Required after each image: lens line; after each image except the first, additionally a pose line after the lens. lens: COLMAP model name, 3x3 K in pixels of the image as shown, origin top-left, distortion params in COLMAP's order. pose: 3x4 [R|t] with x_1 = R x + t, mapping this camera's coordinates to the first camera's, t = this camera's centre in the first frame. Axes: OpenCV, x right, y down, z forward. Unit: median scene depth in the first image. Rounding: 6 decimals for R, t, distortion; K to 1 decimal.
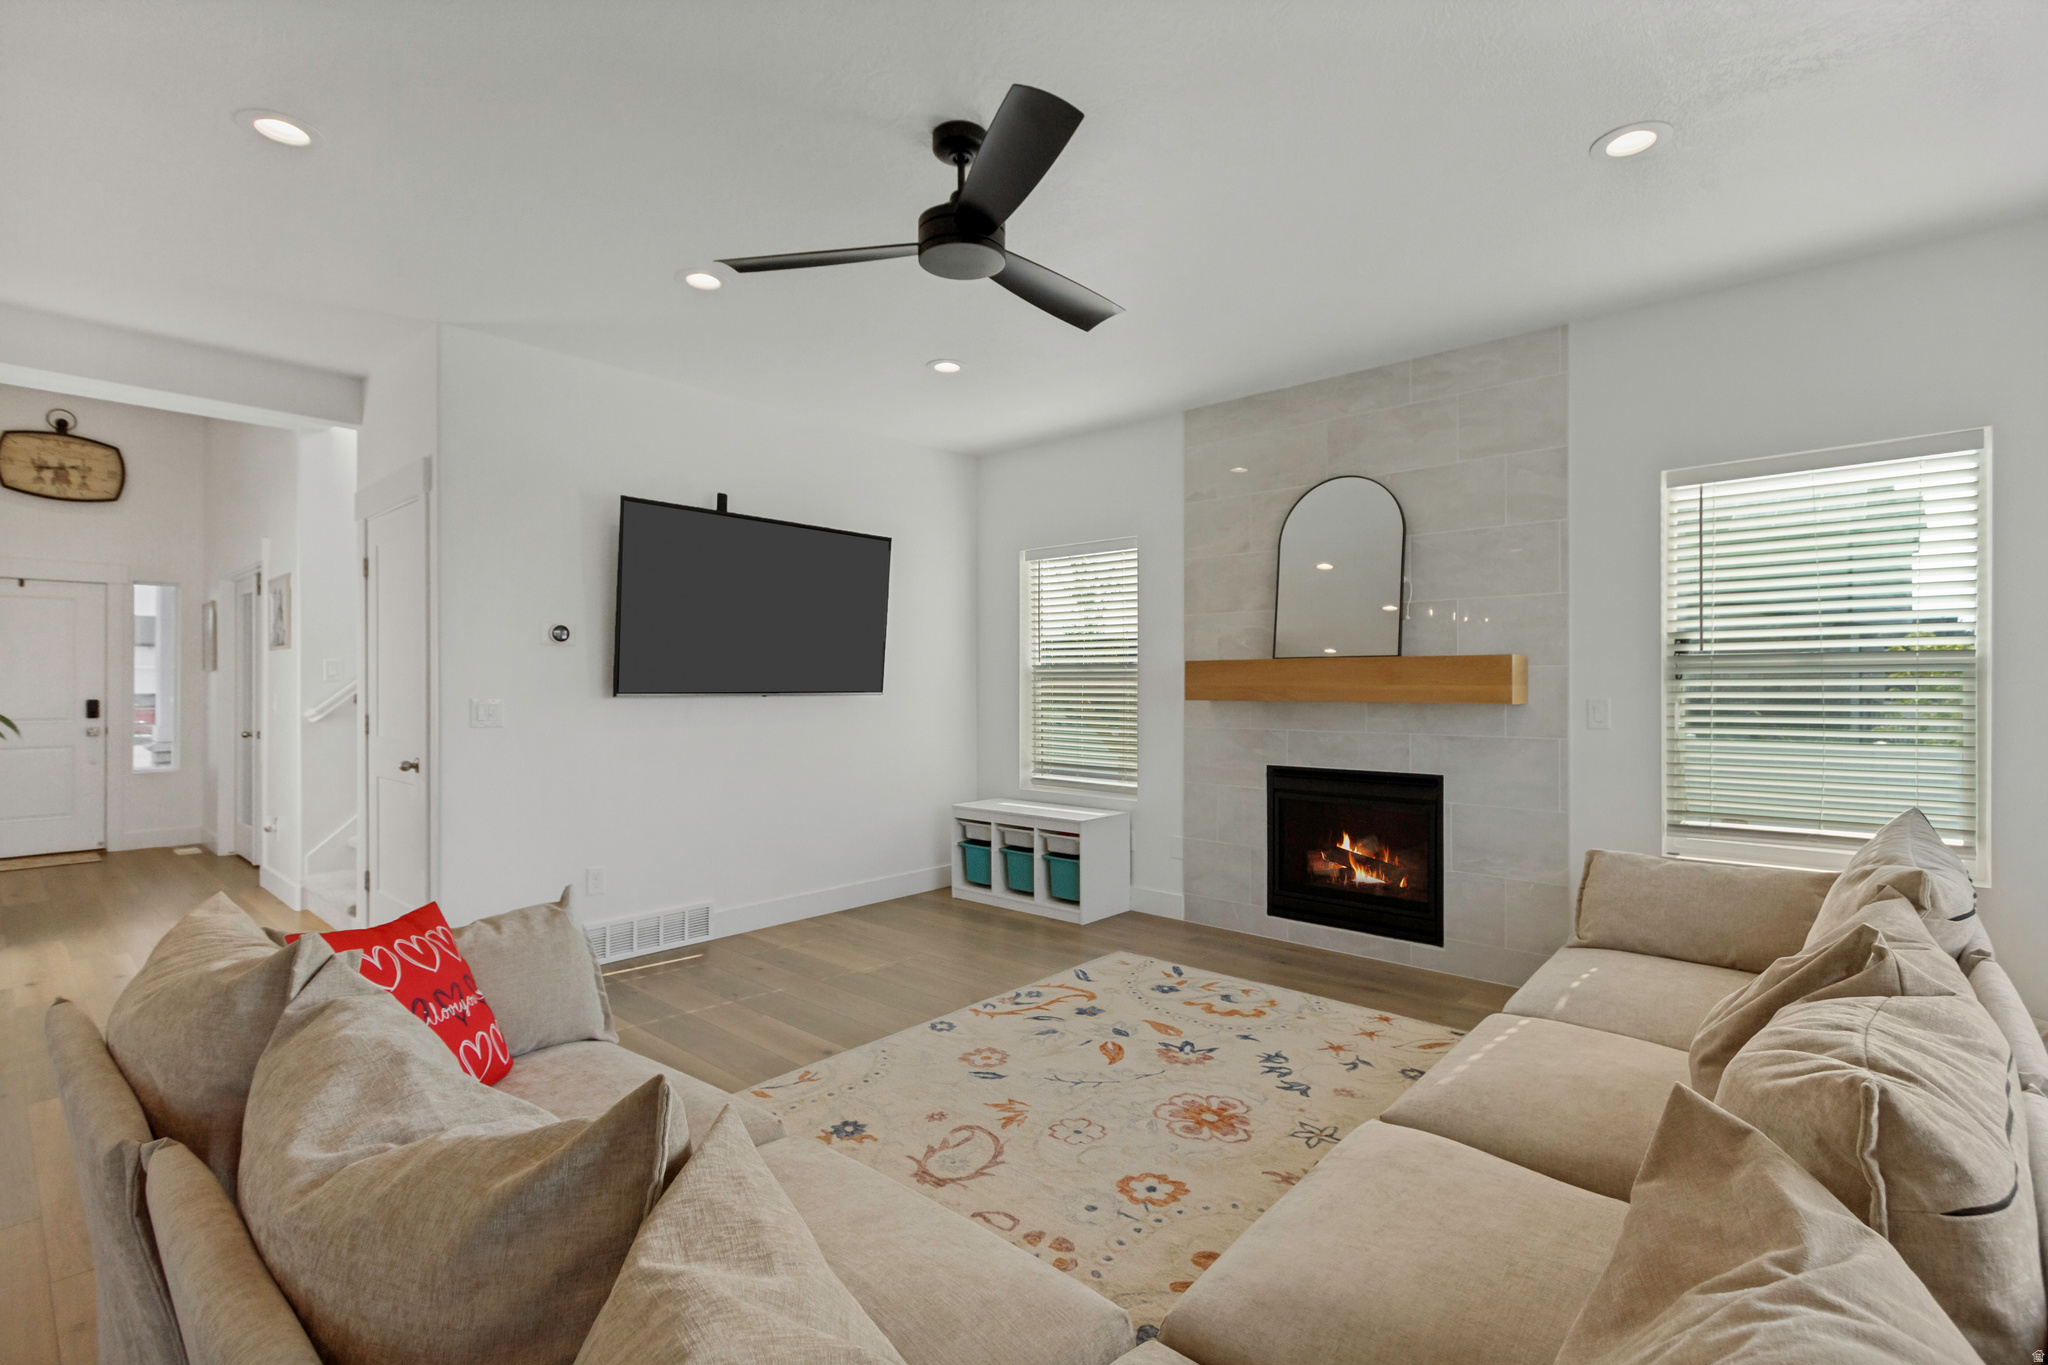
lens RADIAL K [[933.3, 0, 1028.7], [0, 933.3, 687.9], [0, 0, 1]] dist [0.000989, 0.000235]
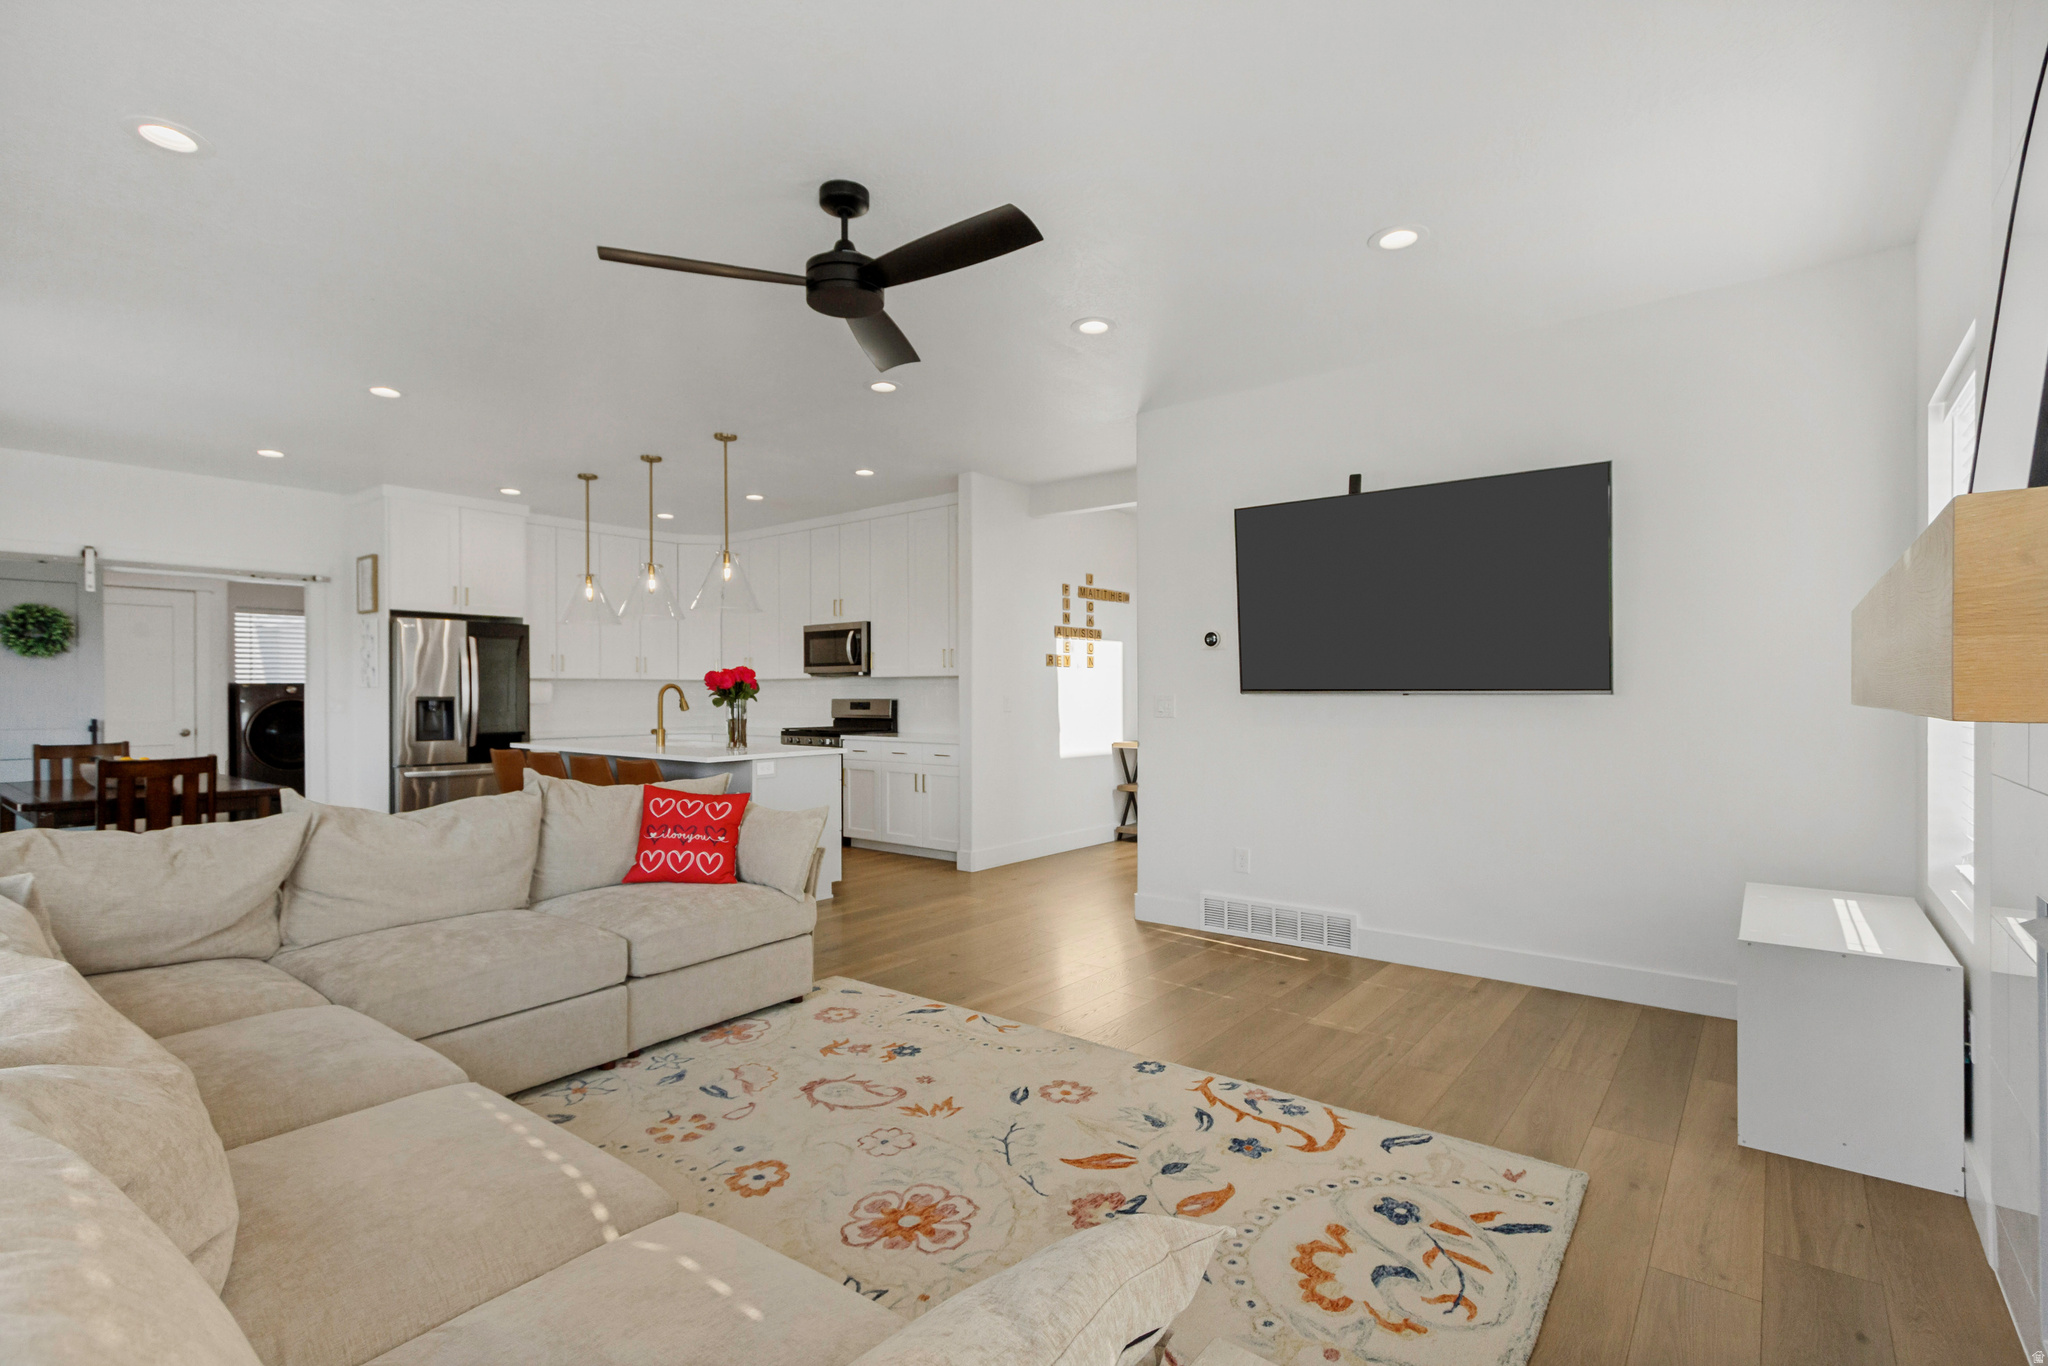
lens RADIAL K [[948.0, 0, 1025.3], [0, 948.0, 698.2], [0, 0, 1]] dist [0.002817, 0.000230]
pose [[0.059646, 0.003655, -0.998213, 0.628675], [-0.001495, 0.999993, 0.003572, 0.010398], [0.998218, 0.001280, 0.059651, 0.662160]]
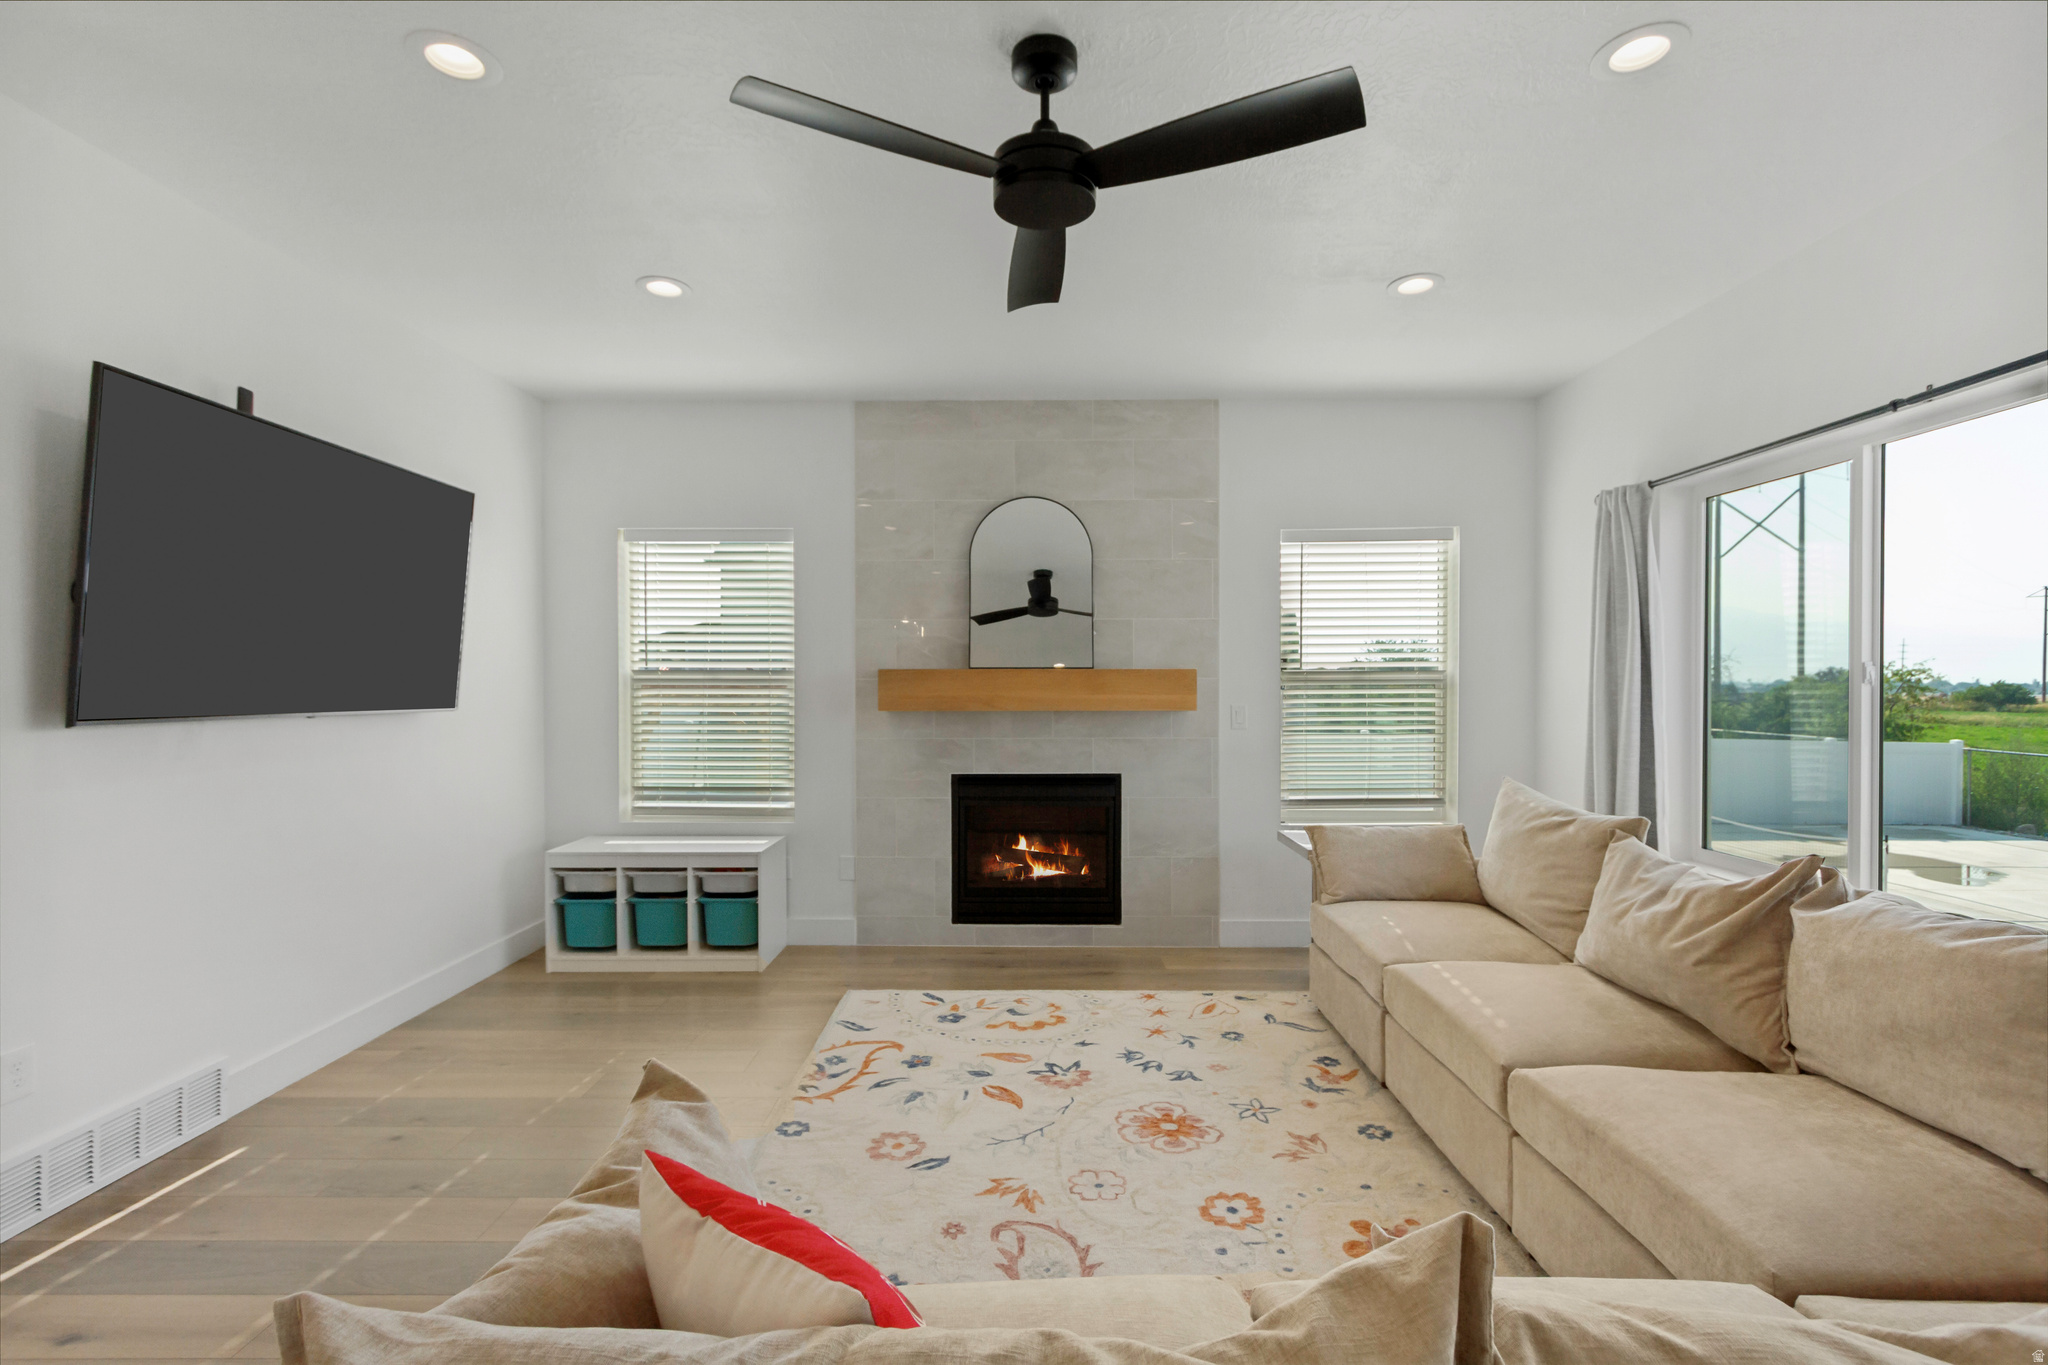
lens RADIAL K [[929.1, 0, 1024.9], [0, 929.1, 691.7], [0, 0, 1]] dist [0.003069, 0.000423]
pose [[0.753003, -0.006462, 0.657986, -0.371065], [0.002372, 0.999972, 0.007105, -0.013419], [-0.658013, -0.003789, 0.752997, 0.216116]]
